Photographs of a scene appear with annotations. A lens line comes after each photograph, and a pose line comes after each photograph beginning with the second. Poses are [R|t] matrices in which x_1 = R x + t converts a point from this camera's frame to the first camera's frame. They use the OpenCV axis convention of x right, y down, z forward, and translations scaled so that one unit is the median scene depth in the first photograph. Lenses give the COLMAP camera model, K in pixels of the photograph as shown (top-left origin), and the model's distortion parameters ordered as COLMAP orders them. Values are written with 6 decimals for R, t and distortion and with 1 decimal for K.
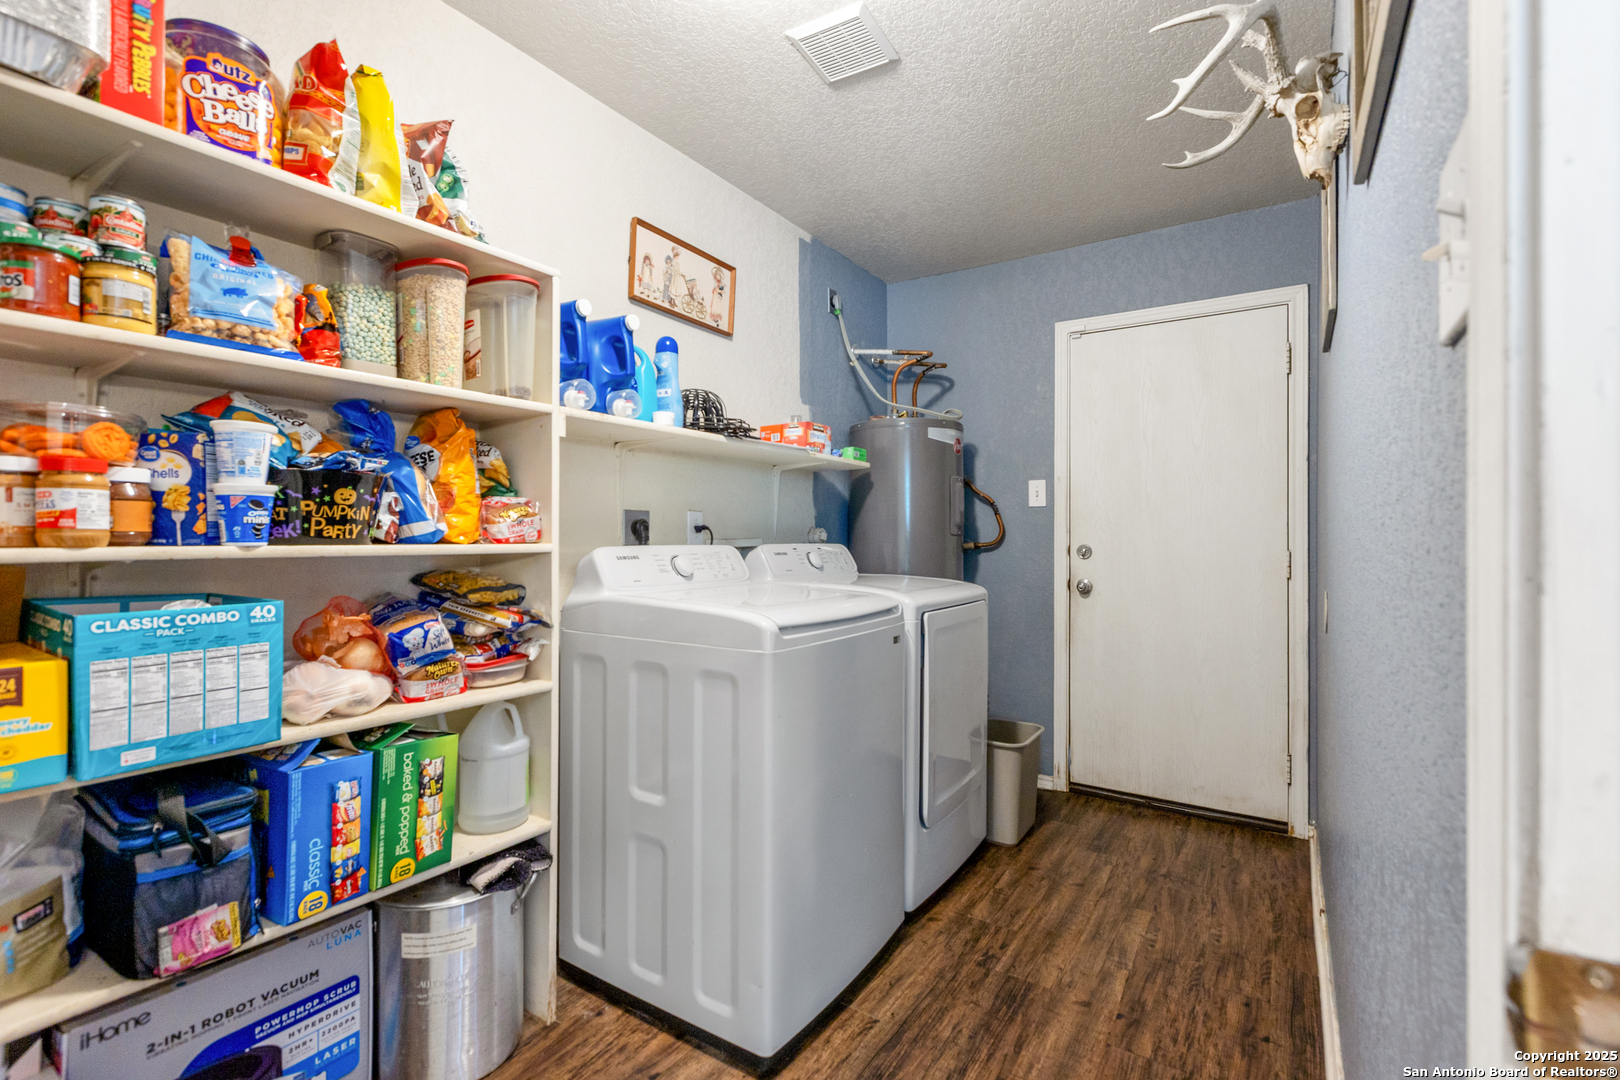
lens RADIAL K [[724.2, 0, 815.4], [0, 724.2, 531.3], [0, 0, 1]] dist [0.005630, -0.002325]
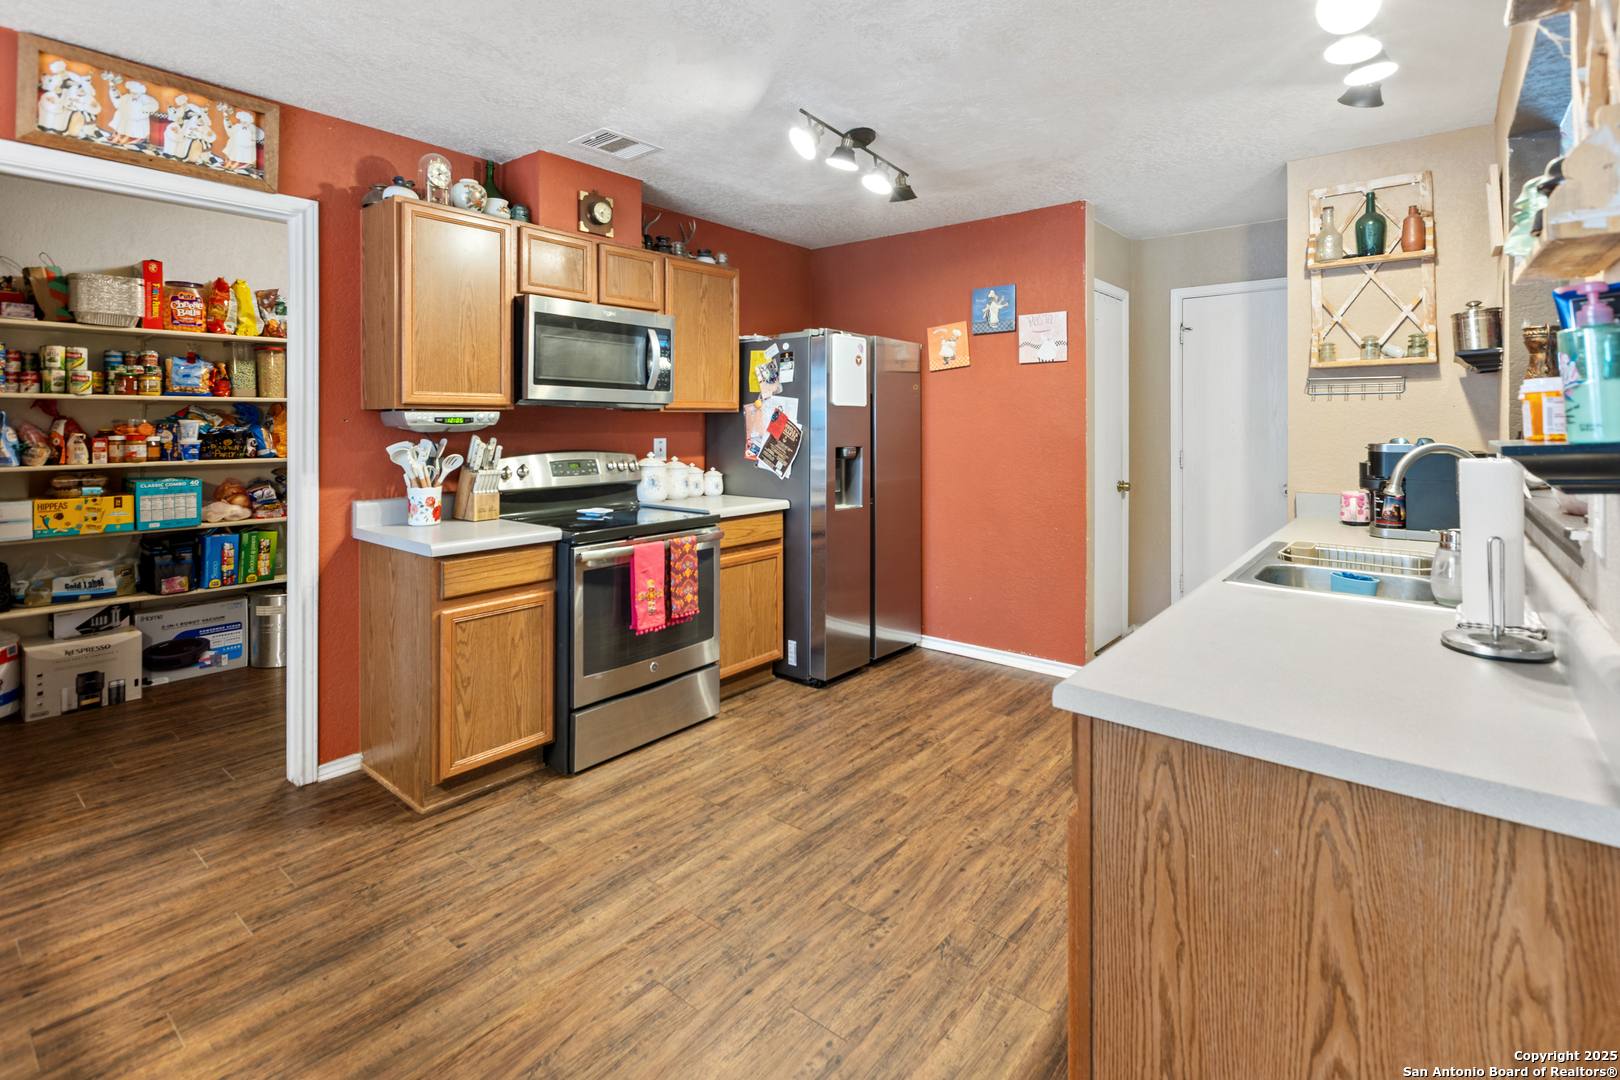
lens RADIAL K [[724.2, 0, 784.5], [0, 724.2, 424.3], [0, 0, 1]] dist [0.005630, -0.002325]
pose [[0.994151, -0.006980, -0.107775, 1.966706], [0.007419, 0.999966, 0.003672, -0.122646], [0.107746, -0.004450, 0.994168, -1.705911]]
